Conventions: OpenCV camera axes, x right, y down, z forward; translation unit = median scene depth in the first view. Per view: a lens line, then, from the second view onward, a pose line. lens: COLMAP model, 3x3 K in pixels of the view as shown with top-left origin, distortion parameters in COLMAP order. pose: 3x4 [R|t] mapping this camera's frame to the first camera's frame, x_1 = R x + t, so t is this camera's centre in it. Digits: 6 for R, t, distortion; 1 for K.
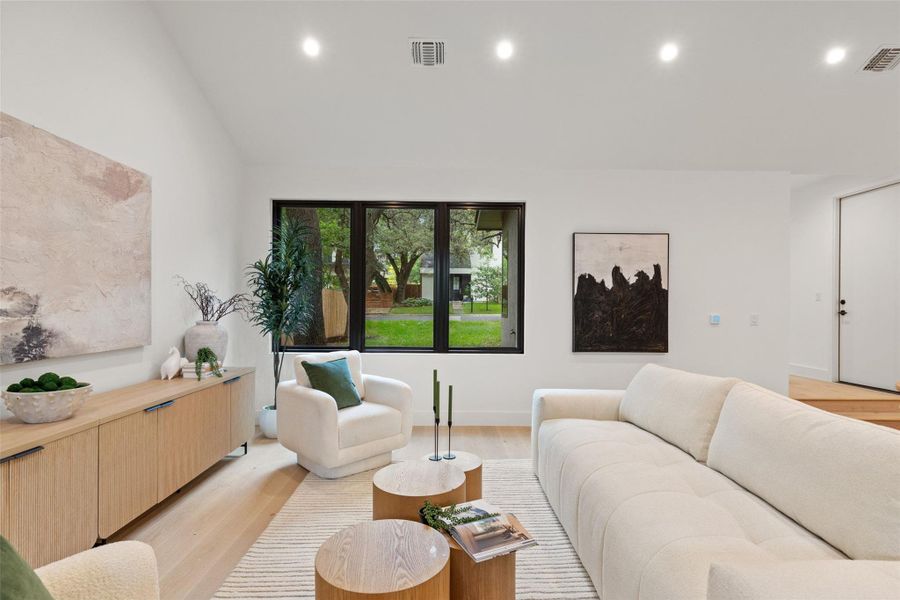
lens RADIAL K [[443.4, 0, 447.4], [0, 443.4, 301.0], [0, 0, 1]] dist [0.013949, -0.000867]
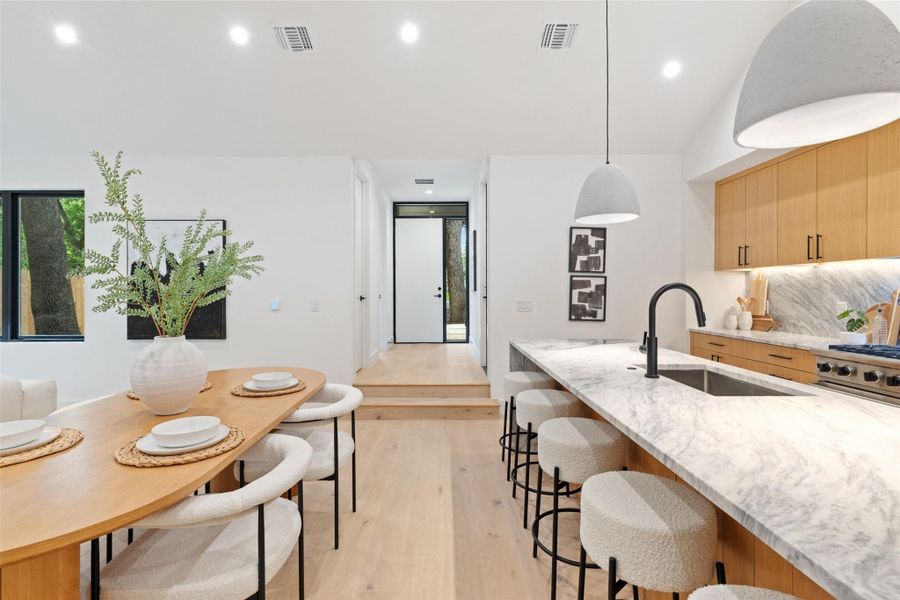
lens RADIAL K [[443.4, 0, 457.3], [0, 443.4, 297.7], [0, 0, 1]] dist [0.013949, -0.000867]
pose [[0.999499, -0.009683, -0.030142, 1.060442], [0.010305, 0.999736, 0.020559, 0.007239], [0.029935, -0.020859, 0.999334, 0.025057]]
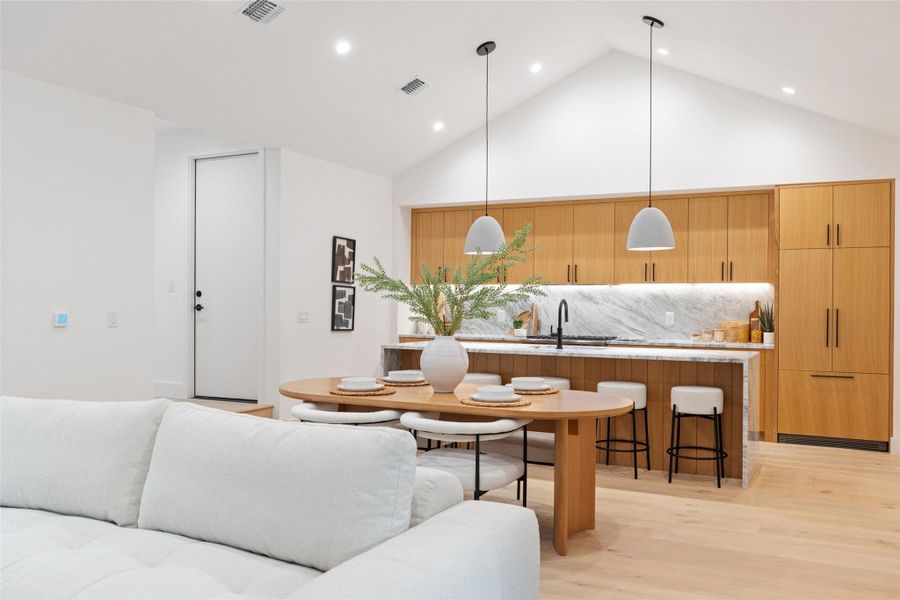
lens RADIAL K [[739.8, 0, 446.9], [0, 739.8, 298.0], [0, 0, 1]] dist [-0.015079, -0.017668]
pose [[0.487043, 0.002660, 0.873374, -0.096740], [-0.011921, 0.999922, 0.003603, -0.000524], [-0.873297, -0.012166, 0.487037, 0.010344]]
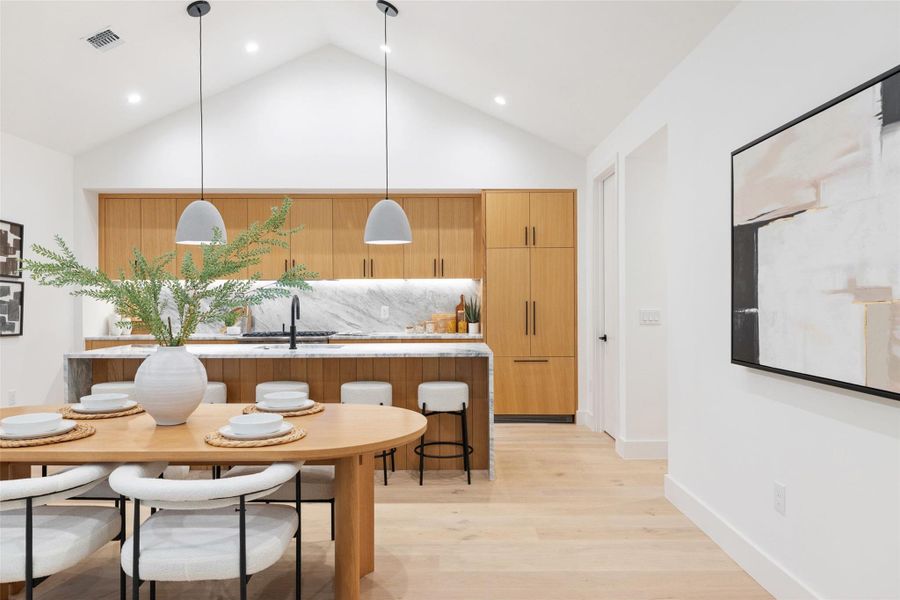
lens RADIAL K [[627.7, 0, 454.7], [0, 627.7, 300.6], [0, 0, 1]] dist [0.017876, -0.031513]
pose [[0.031749, -0.010864, 0.999437, 0.139334], [-0.004509, 0.999929, 0.011013, 0.000831], [-0.999486, -0.004856, 0.031698, 0.182376]]
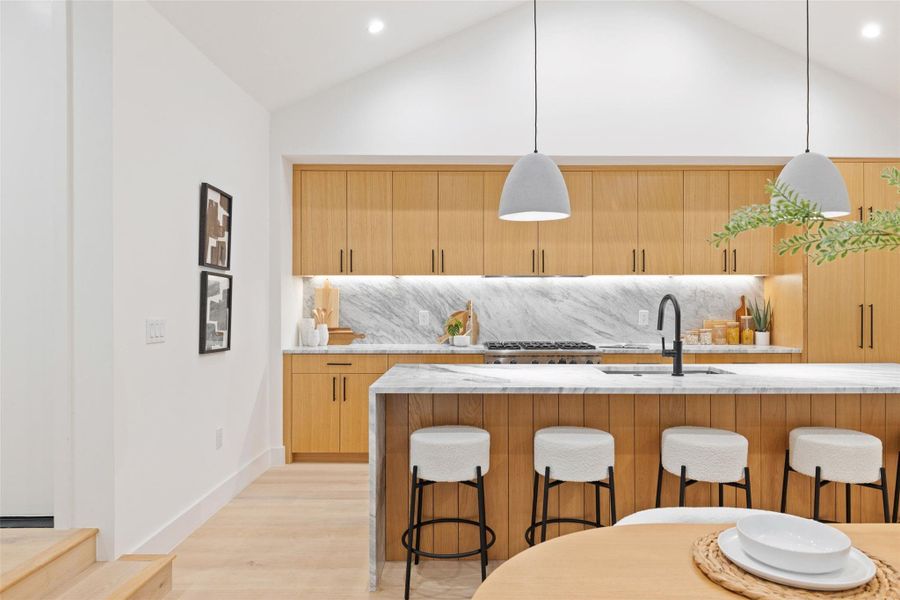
lens RADIAL K [[589.3, 0, 470.8], [0, 589.3, 299.0], [0, 0, 1]] dist [0.000002, -0.004135]
pose [[0.034730, -0.004945, 0.999384, 0.539073], [-0.007665, 0.999957, 0.005214, 0.007989], [-0.999367, -0.007842, 0.034691, 0.717834]]
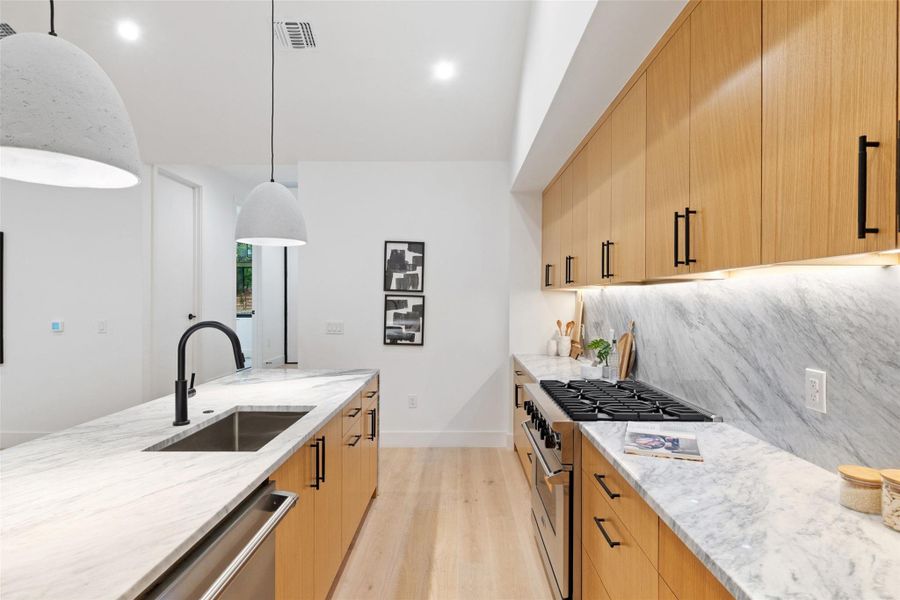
lens RADIAL K [[471.1, 0, 469.2], [0, 471.1, 298.2], [0, 0, 1]] dist [-0.012207, -0.000373]
pose [[0.999767, -0.005540, -0.020886, 1.502125], [0.005639, 0.999973, 0.004669, -0.017418], [0.020859, -0.004785, 0.999771, 0.083069]]
